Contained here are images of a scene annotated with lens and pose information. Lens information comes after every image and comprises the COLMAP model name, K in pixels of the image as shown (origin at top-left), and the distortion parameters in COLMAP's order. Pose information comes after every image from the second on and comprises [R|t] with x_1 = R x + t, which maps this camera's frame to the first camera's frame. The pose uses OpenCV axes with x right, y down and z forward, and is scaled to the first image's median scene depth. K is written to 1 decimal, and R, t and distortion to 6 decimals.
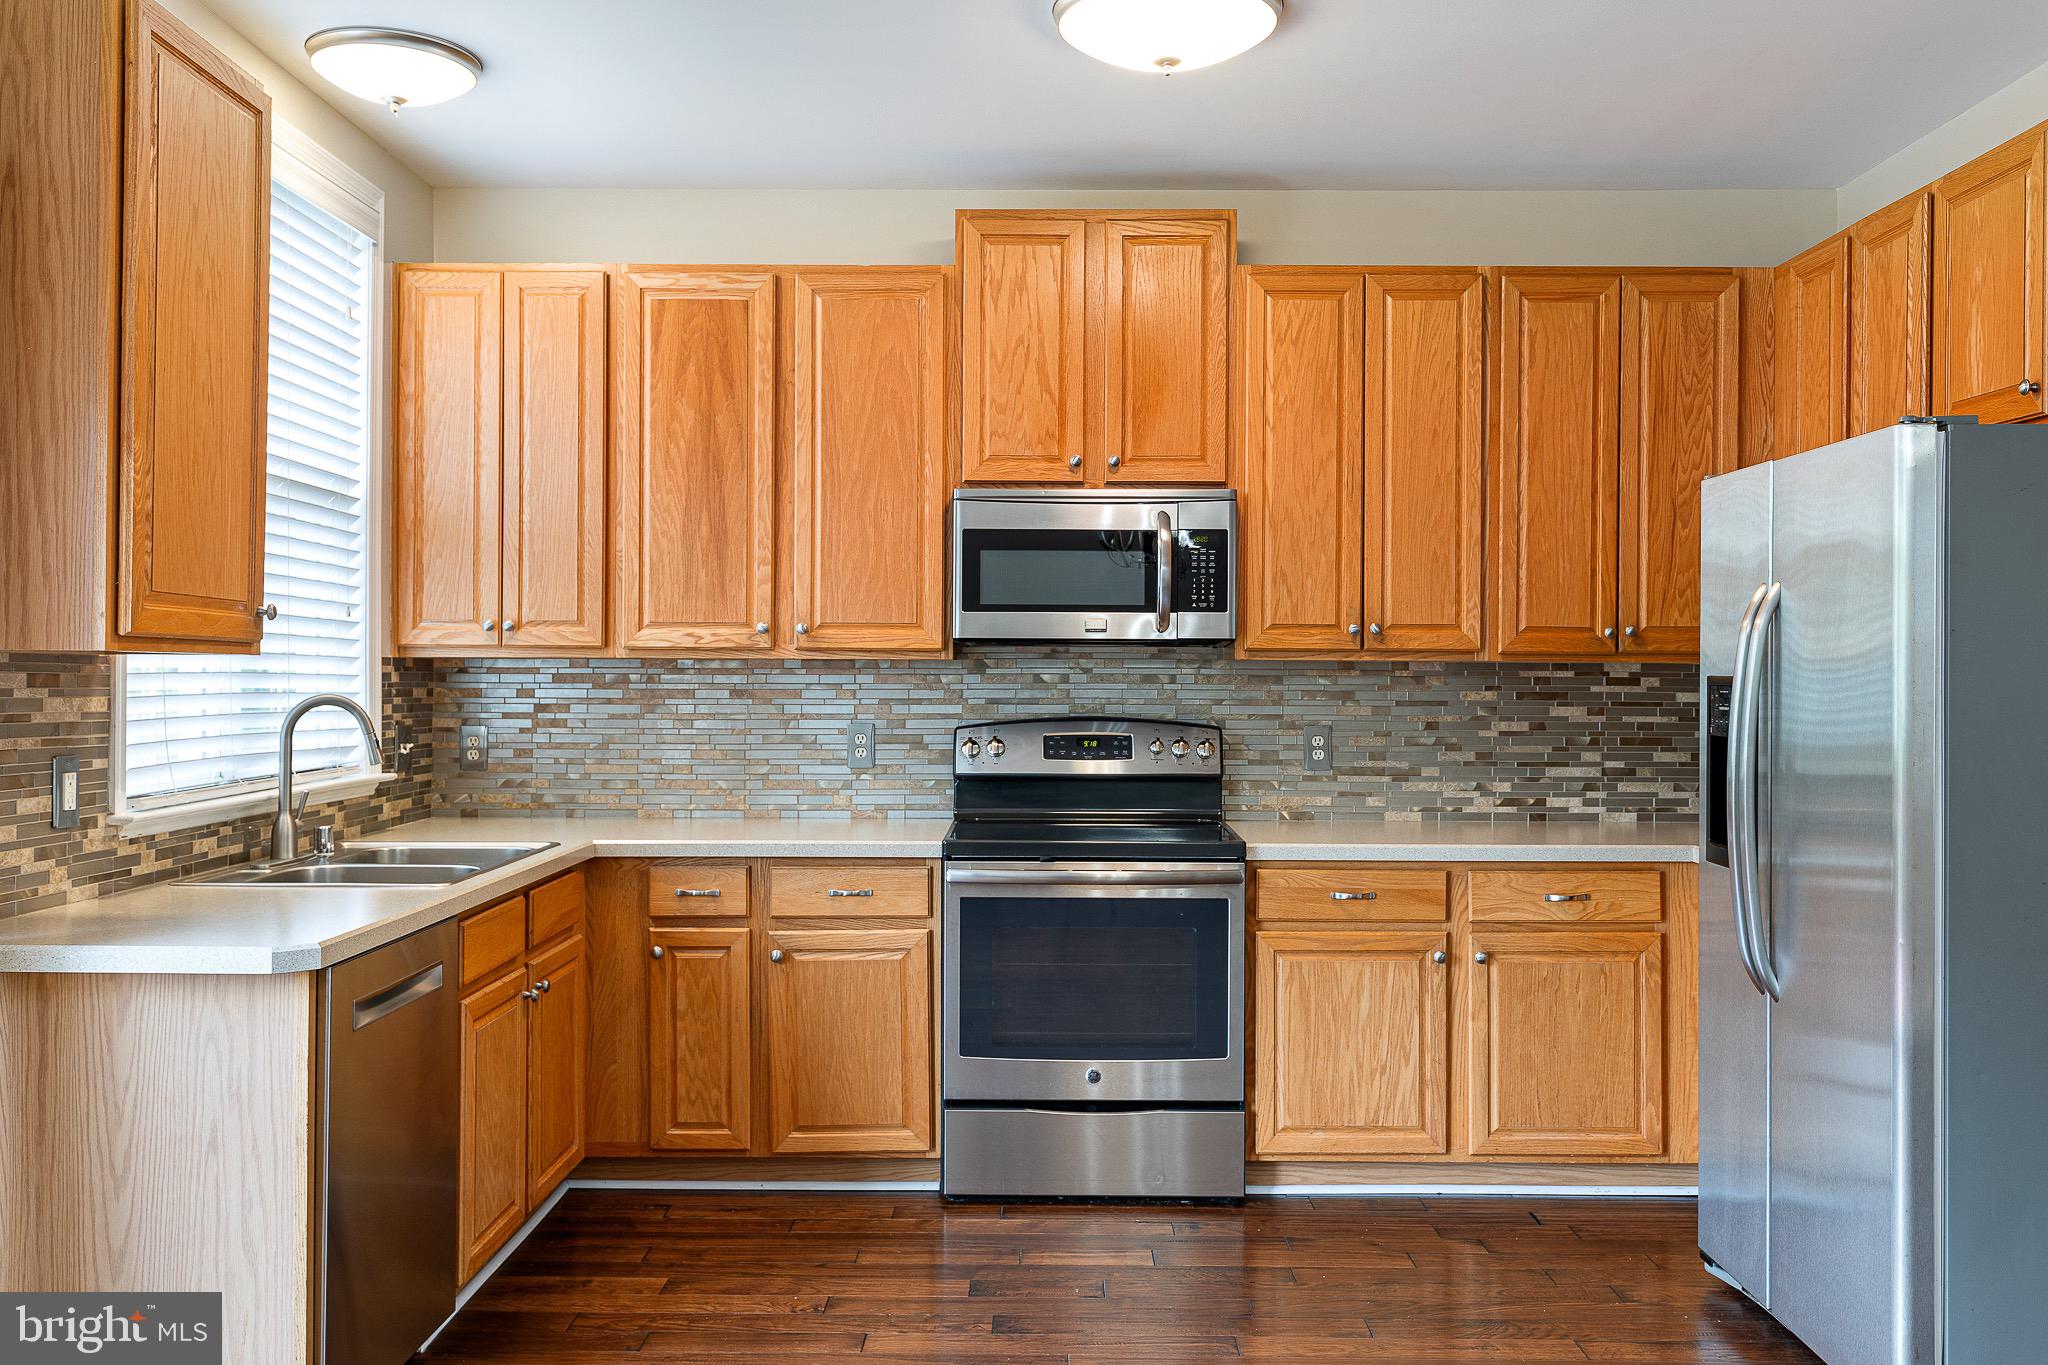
lens RADIAL K [[1759.0, 0, 1025.2], [0, 1759.0, 672.8], [0, 0, 1]] dist [0.011416, 0.002258]
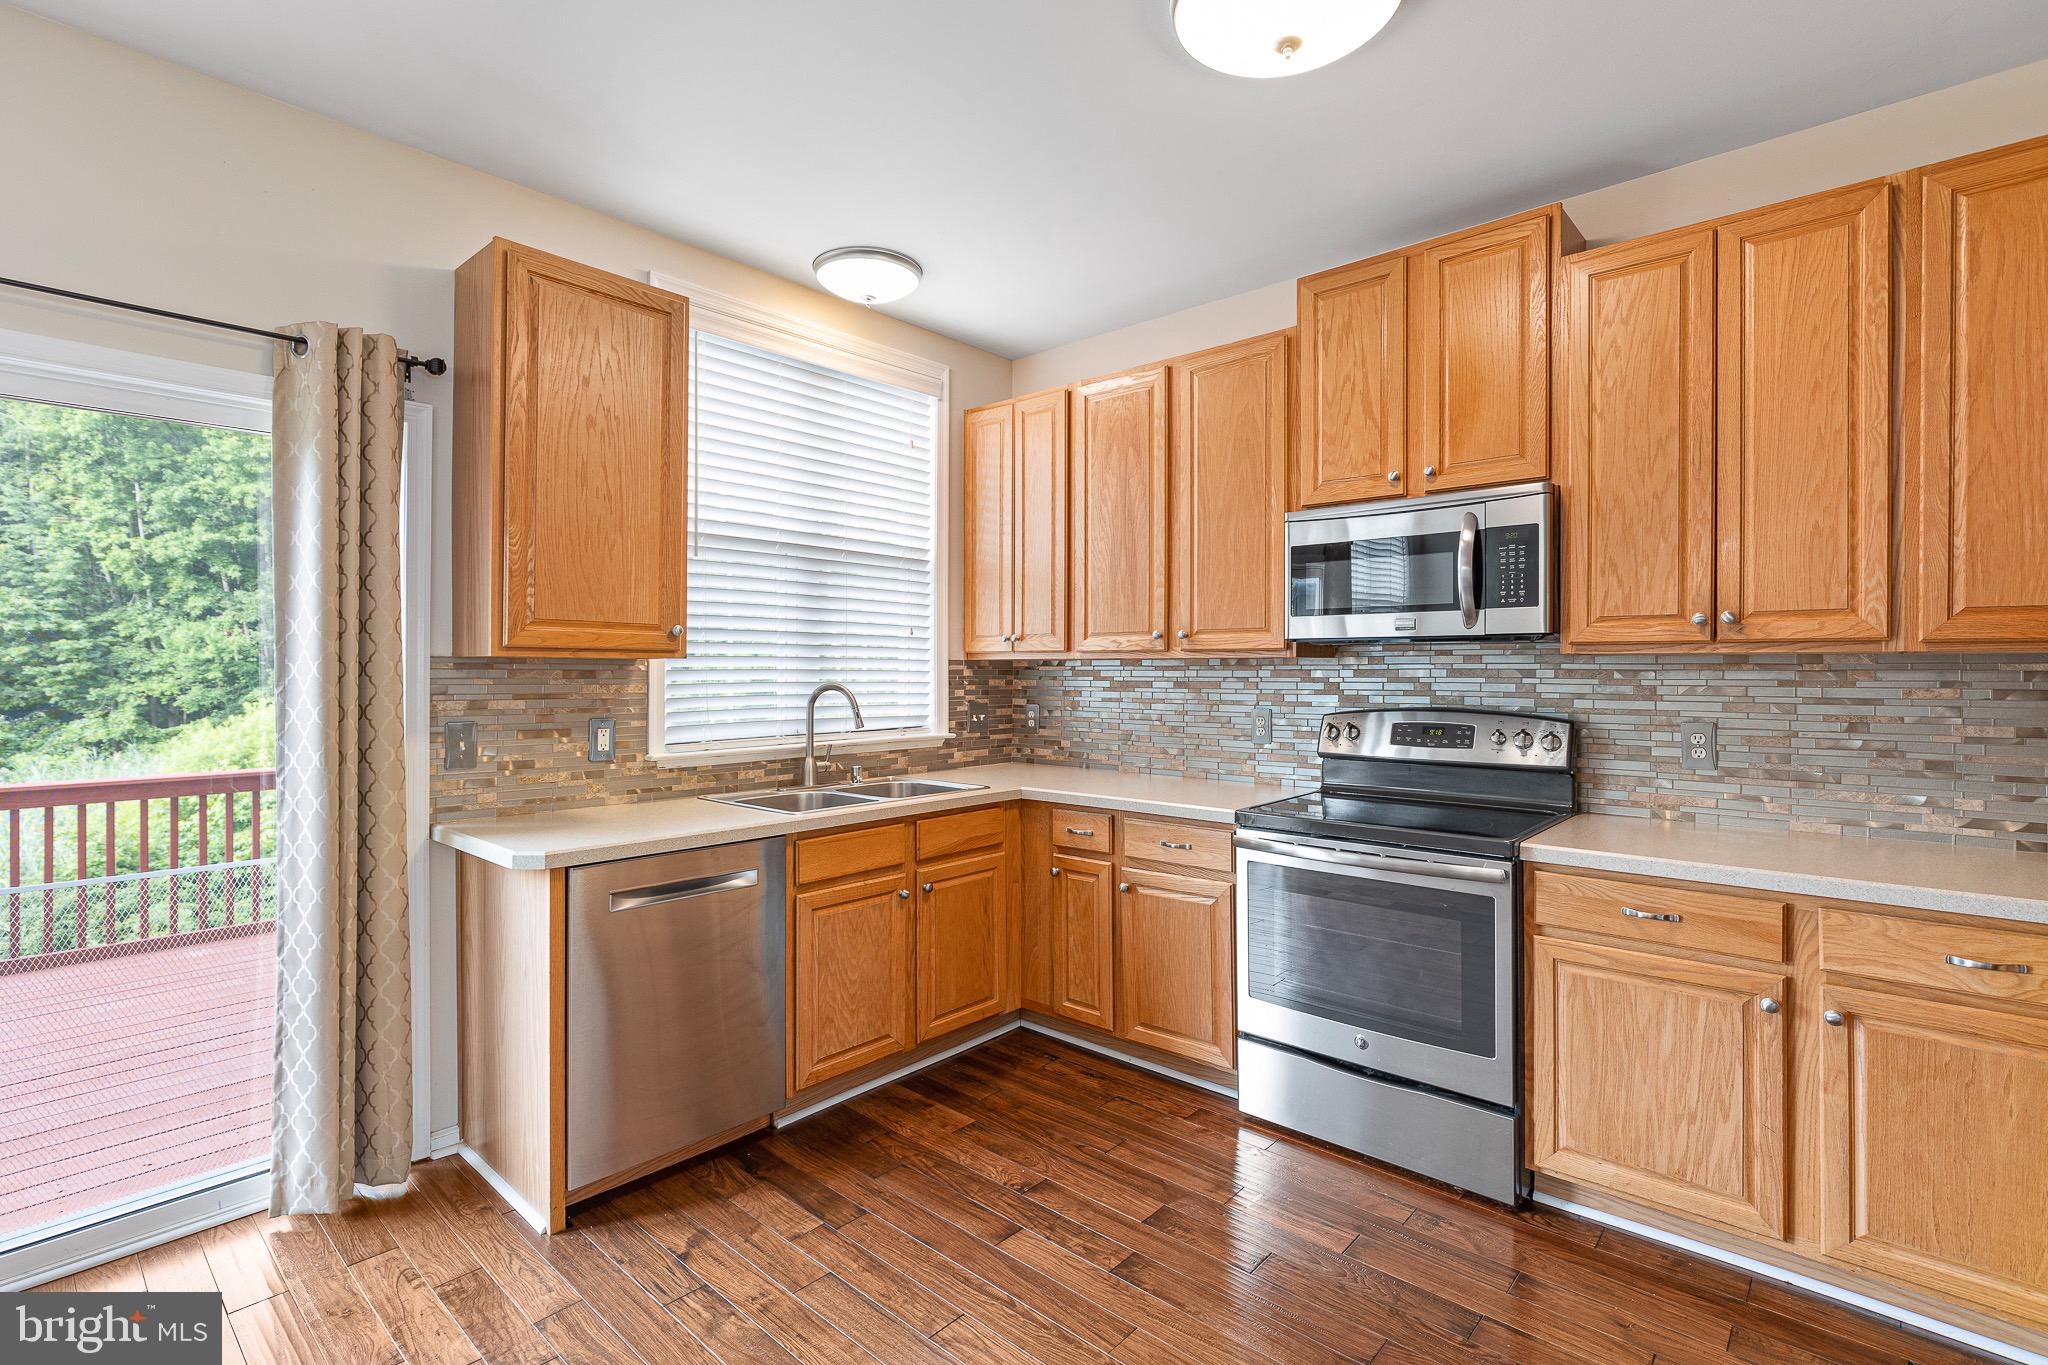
lens RADIAL K [[961.4, 0, 1018.3], [0, 961.4, 671.0], [0, 0, 1]] dist [-0.003242, 0.000824]
pose [[0.745095, -0.002381, -0.666955, 0.254577], [0.002445, 0.999997, -0.000839, 0.001868], [0.666954, -0.001005, 0.745098, 0.392181]]
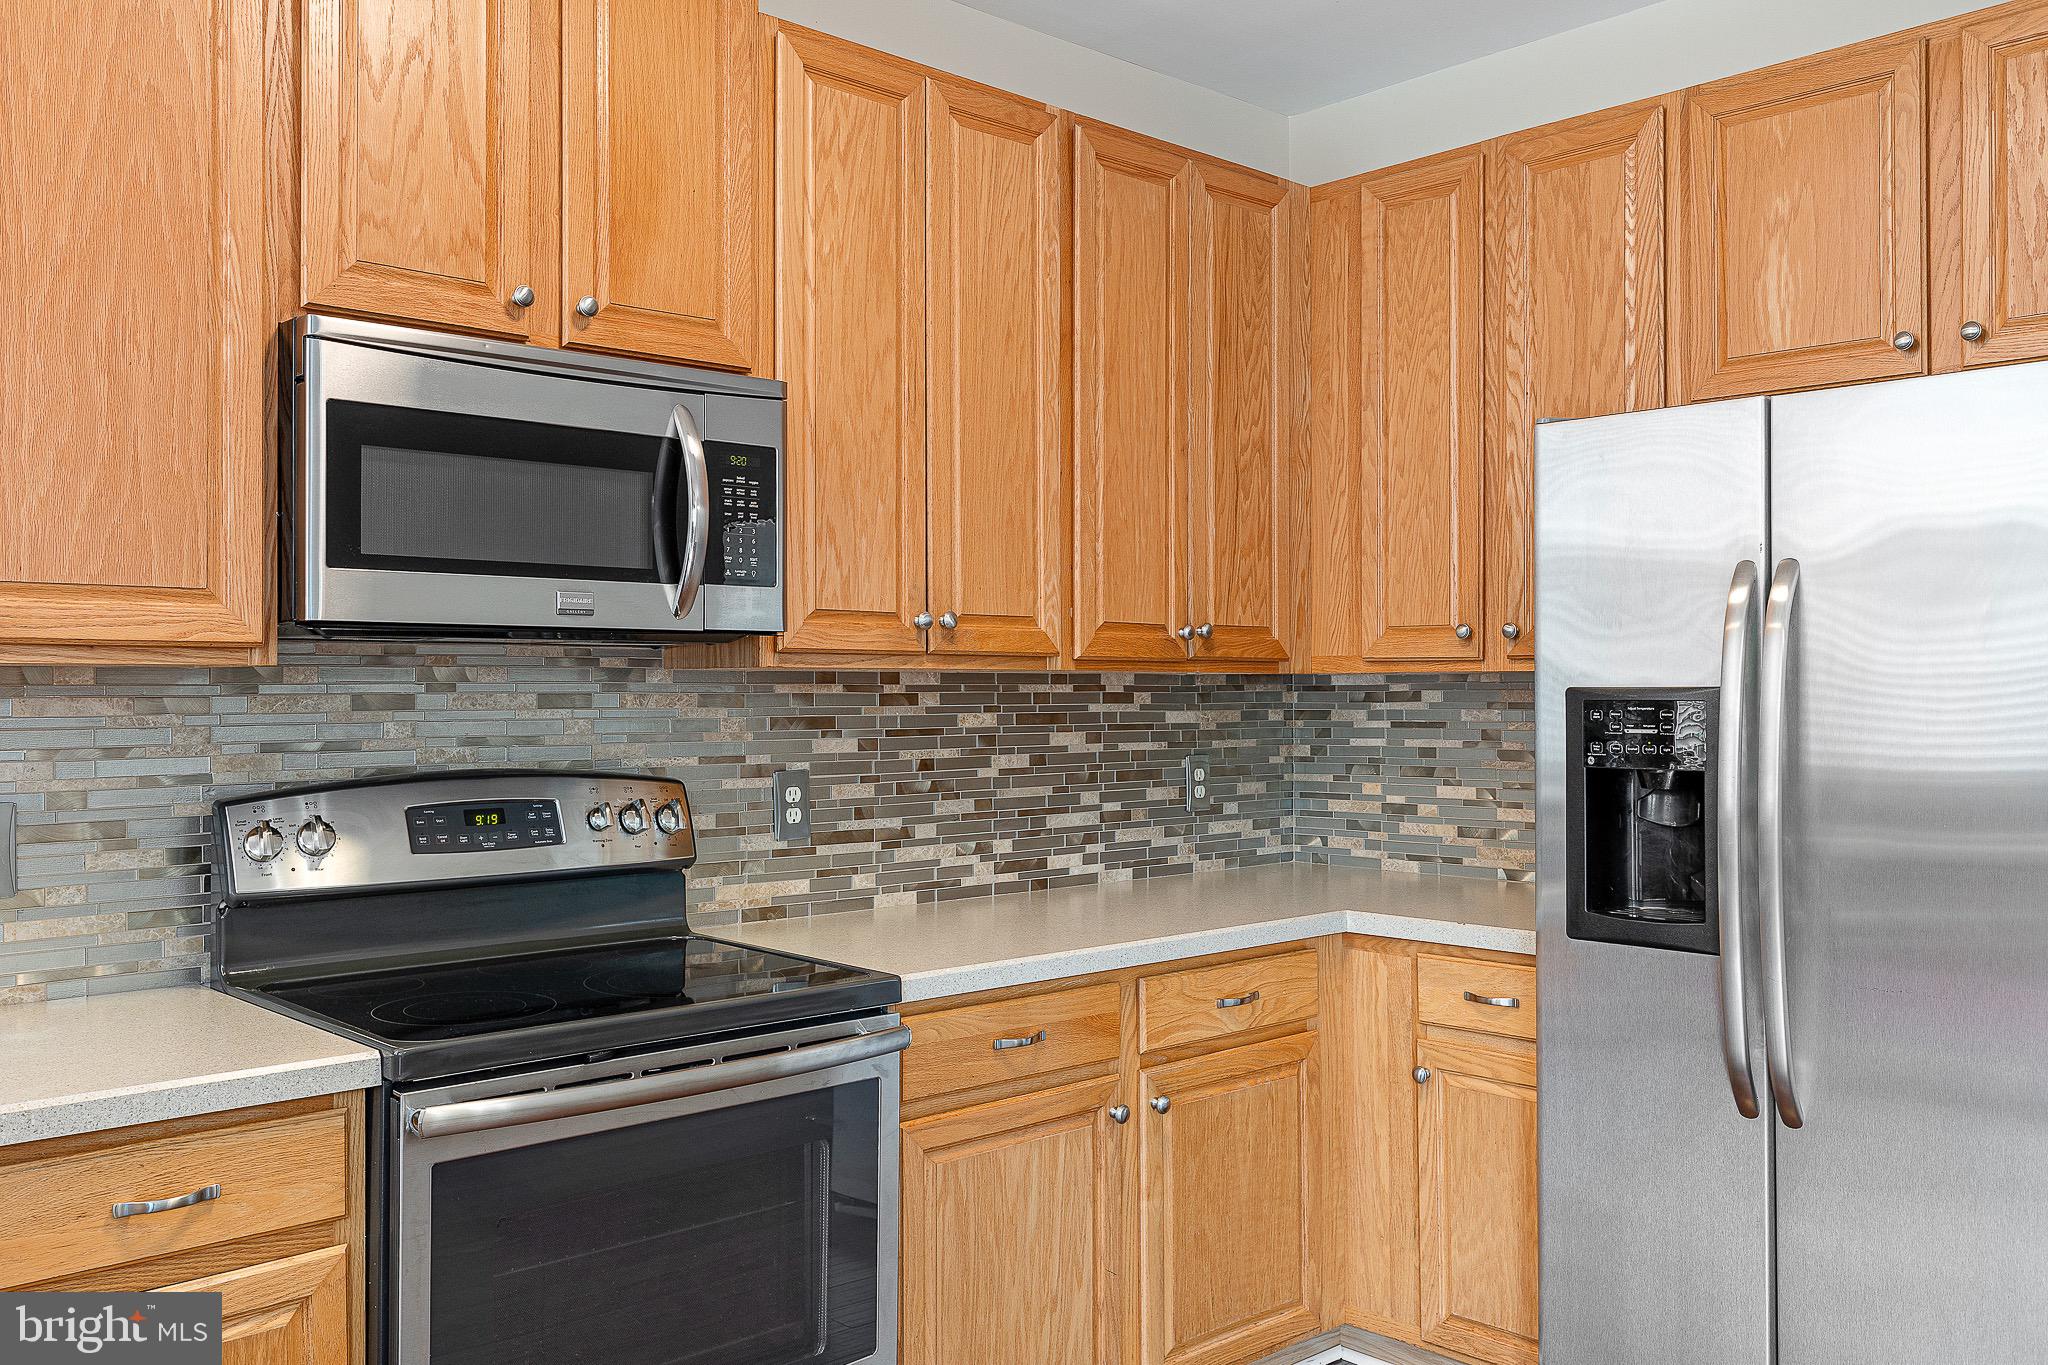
lens RADIAL K [[1759.0, 0, 1034.8], [0, 1759.0, 680.3], [0, 0, 1]] dist [0.011416, 0.002258]
pose [[0.723724, -0.002122, 0.690086, -0.229132], [0.005934, 0.999977, -0.003148, -0.000538], [-0.690064, 0.006374, 0.723720, 0.502198]]
